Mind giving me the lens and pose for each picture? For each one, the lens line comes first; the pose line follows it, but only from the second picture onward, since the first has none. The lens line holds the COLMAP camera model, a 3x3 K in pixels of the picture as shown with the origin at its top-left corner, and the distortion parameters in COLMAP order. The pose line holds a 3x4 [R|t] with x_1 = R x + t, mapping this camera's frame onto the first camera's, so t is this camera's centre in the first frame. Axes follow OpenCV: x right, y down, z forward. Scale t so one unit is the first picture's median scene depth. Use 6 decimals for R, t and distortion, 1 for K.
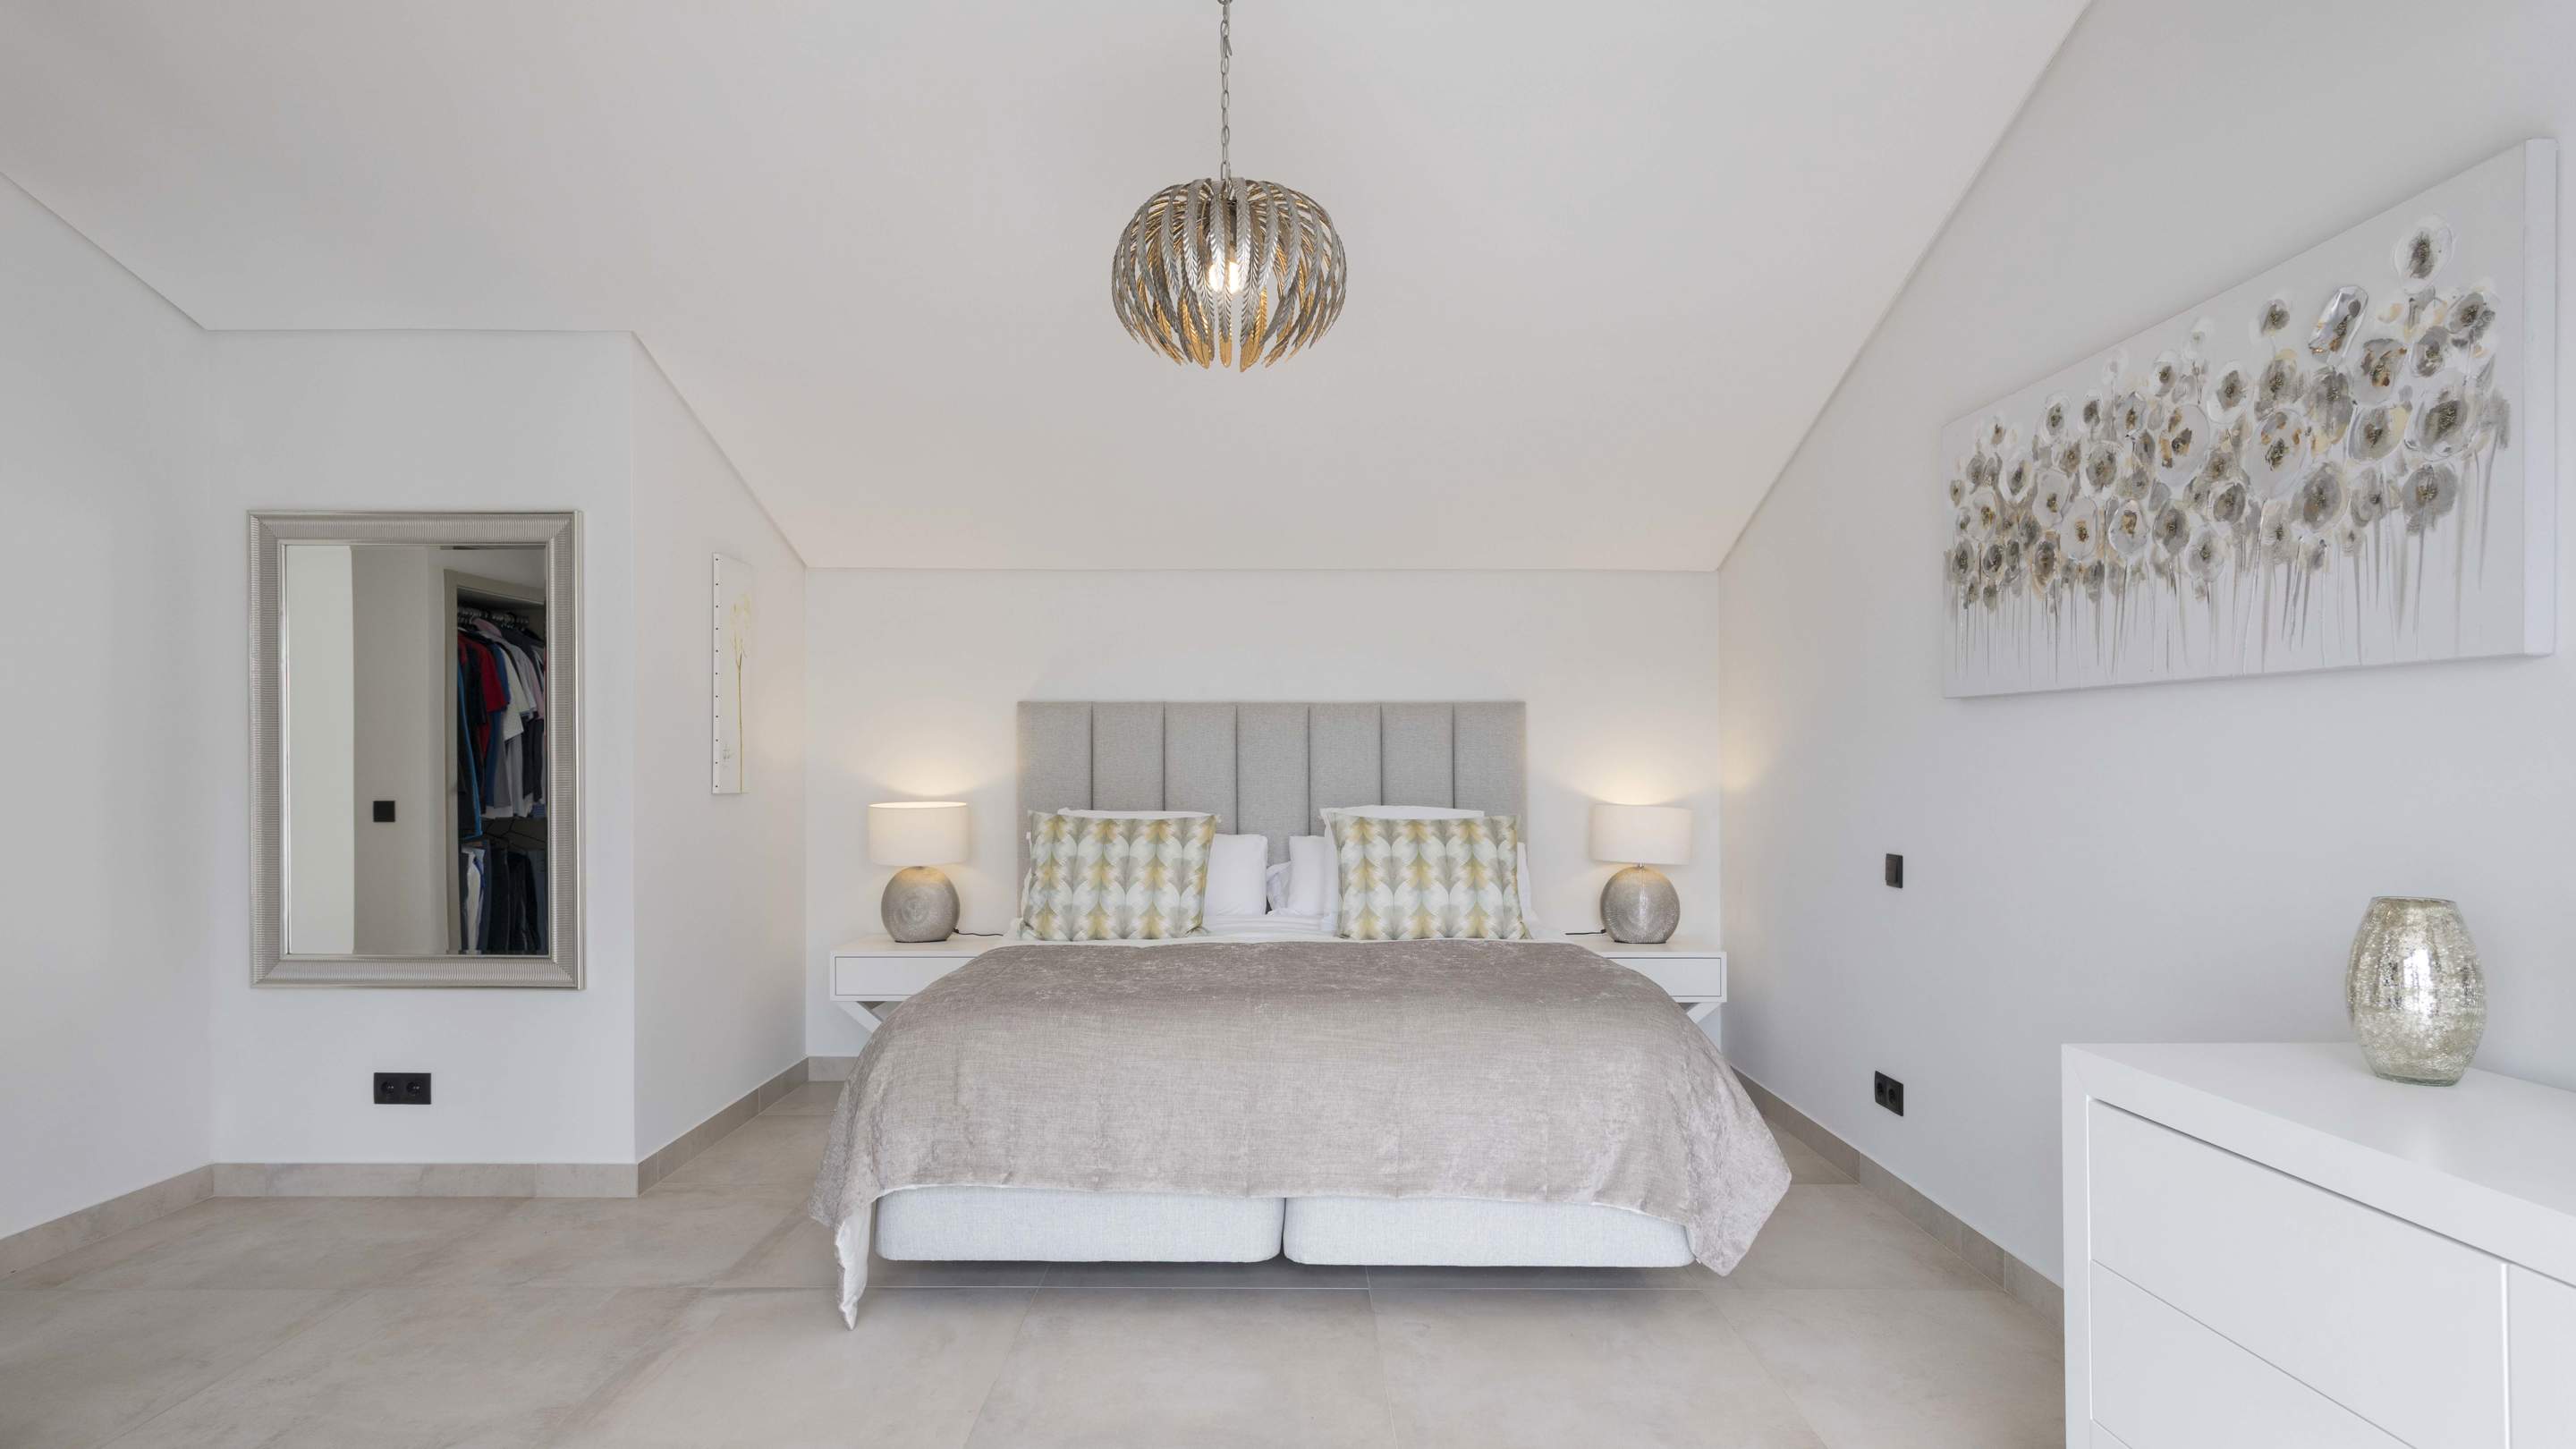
lens RADIAL K [[1228.0, 0, 1227.1], [0, 1228.0, 789.9], [0, 0, 1]] dist [0.006292, 0.000451]
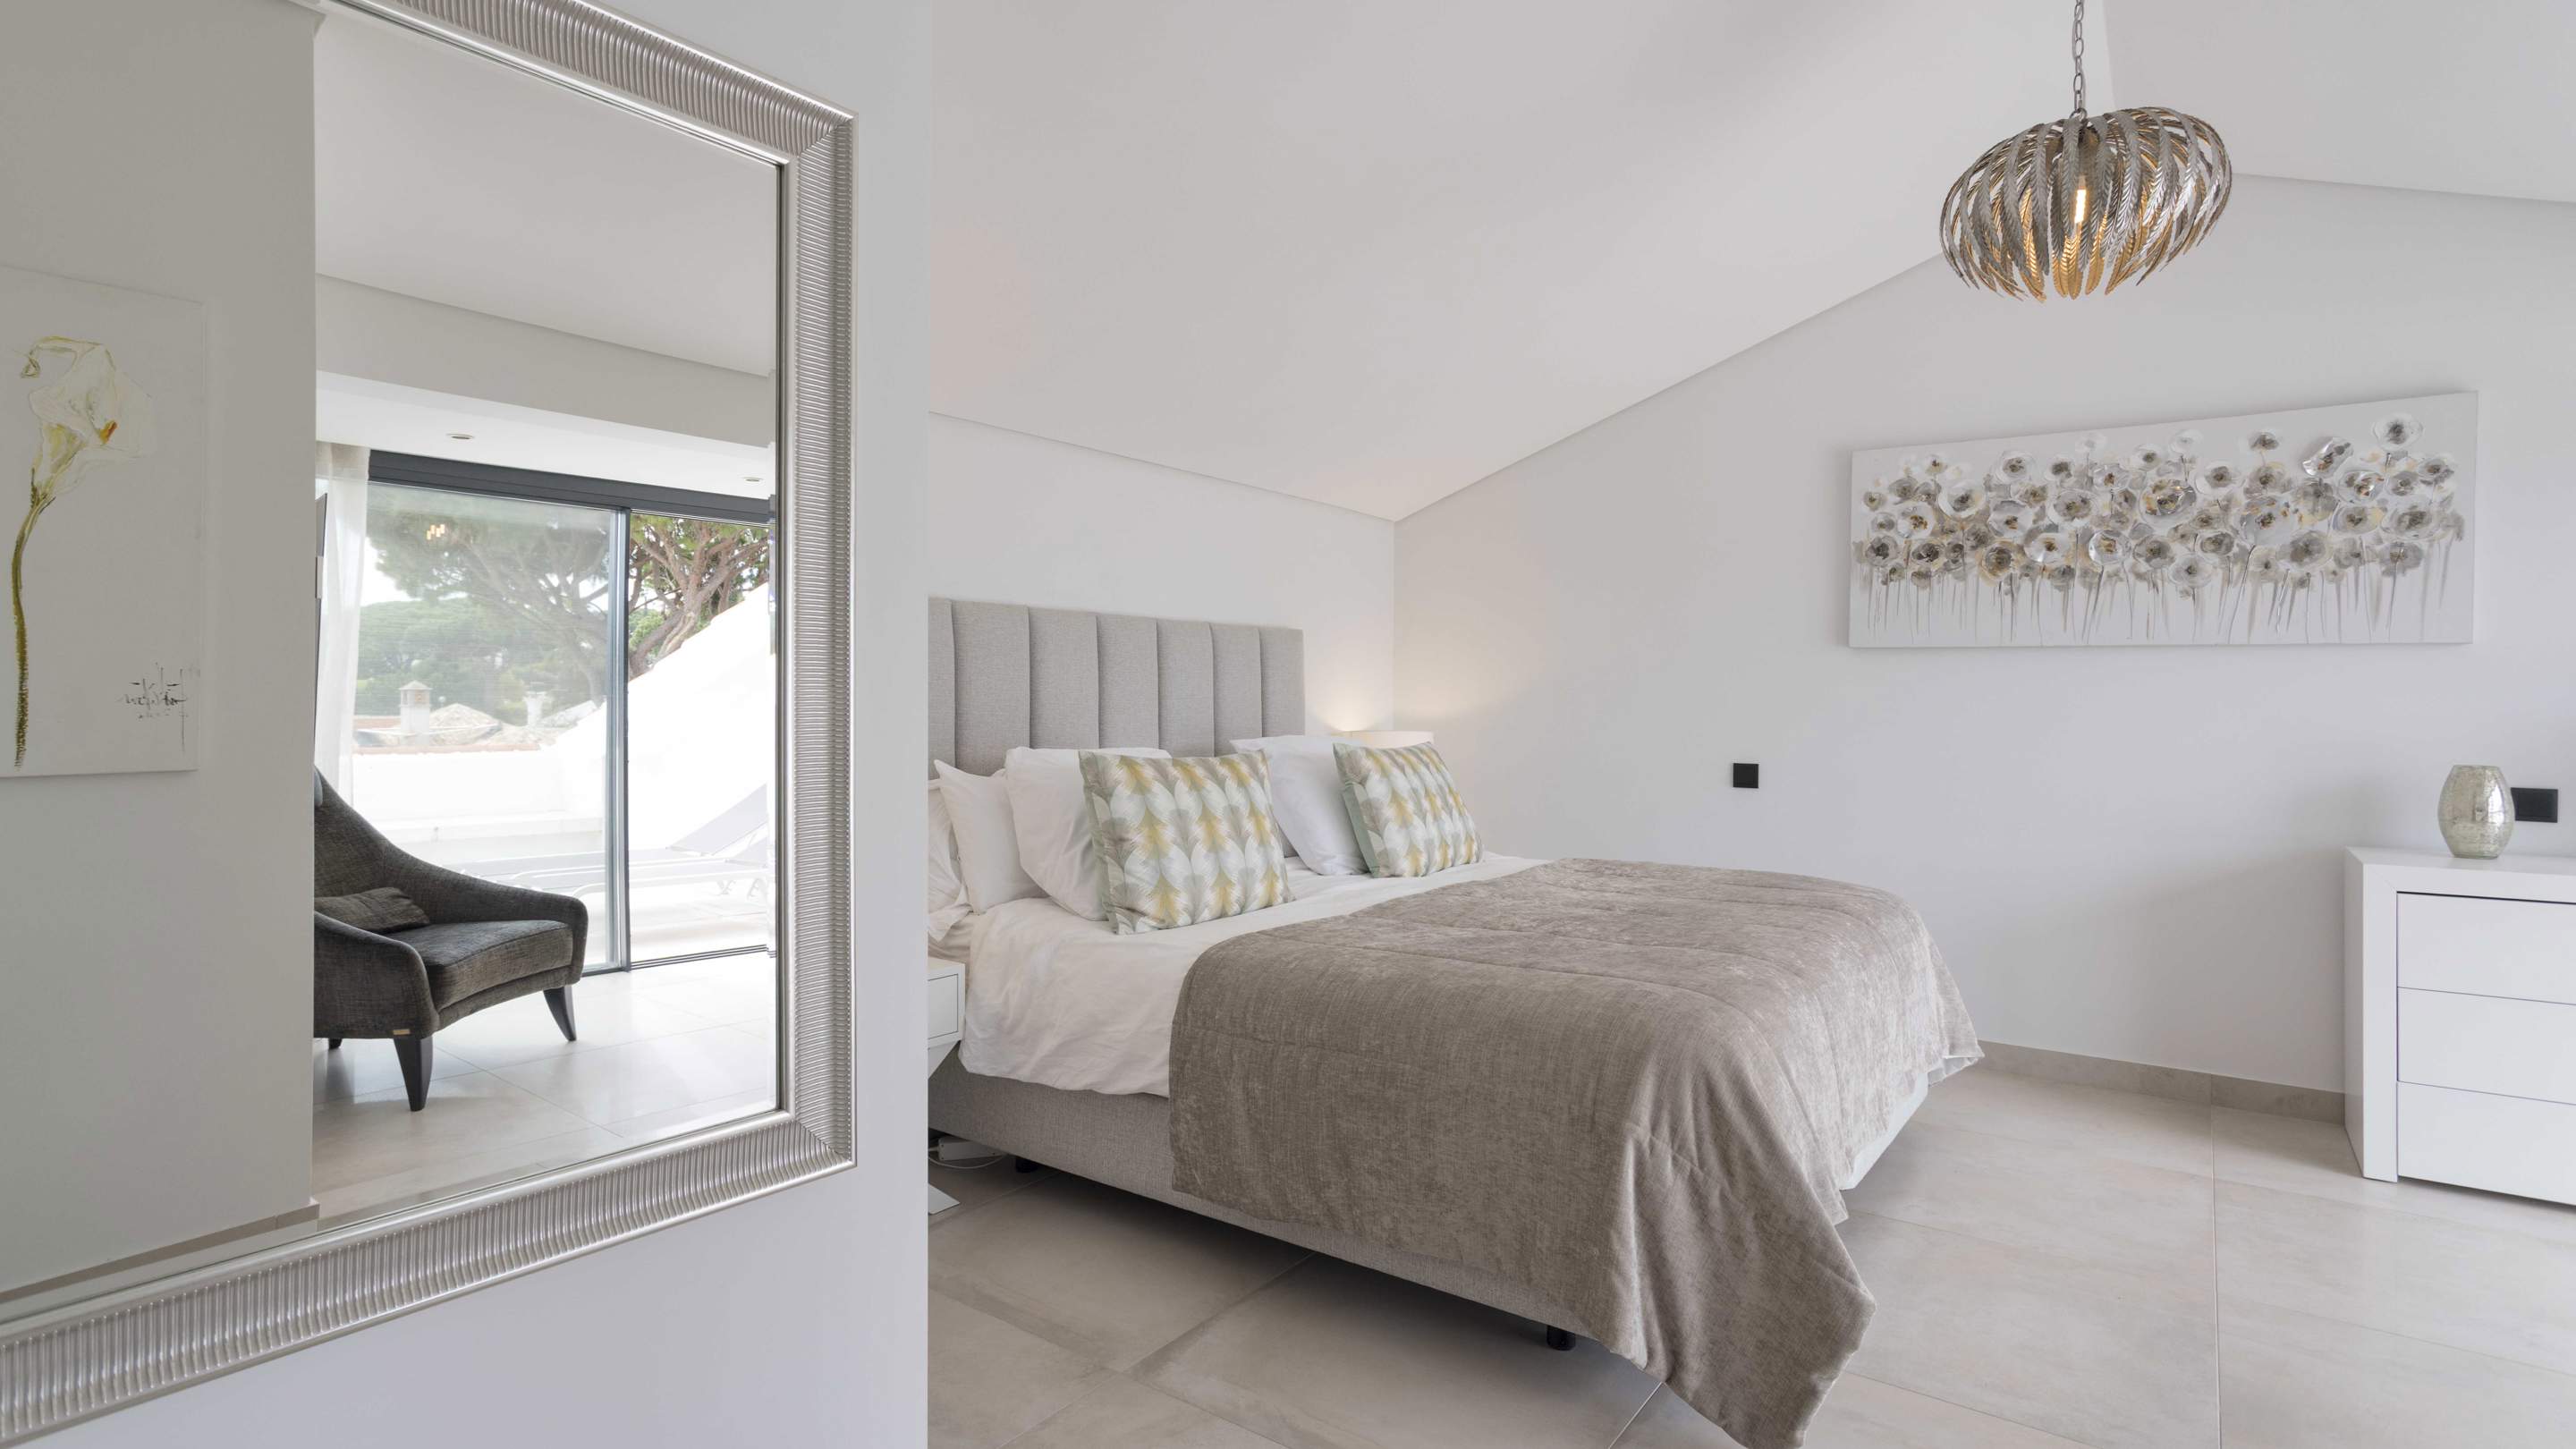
lens RADIAL K [[1228.0, 0, 1281.3], [0, 1228.0, 707.8], [0, 0, 1]] dist [0.006292, 0.000451]
pose [[0.619426, 0.001881, 0.785053, -1.336098], [0.008081, 0.999929, -0.008772, -0.001756], [-0.785013, 0.011778, 0.619367, 0.978624]]
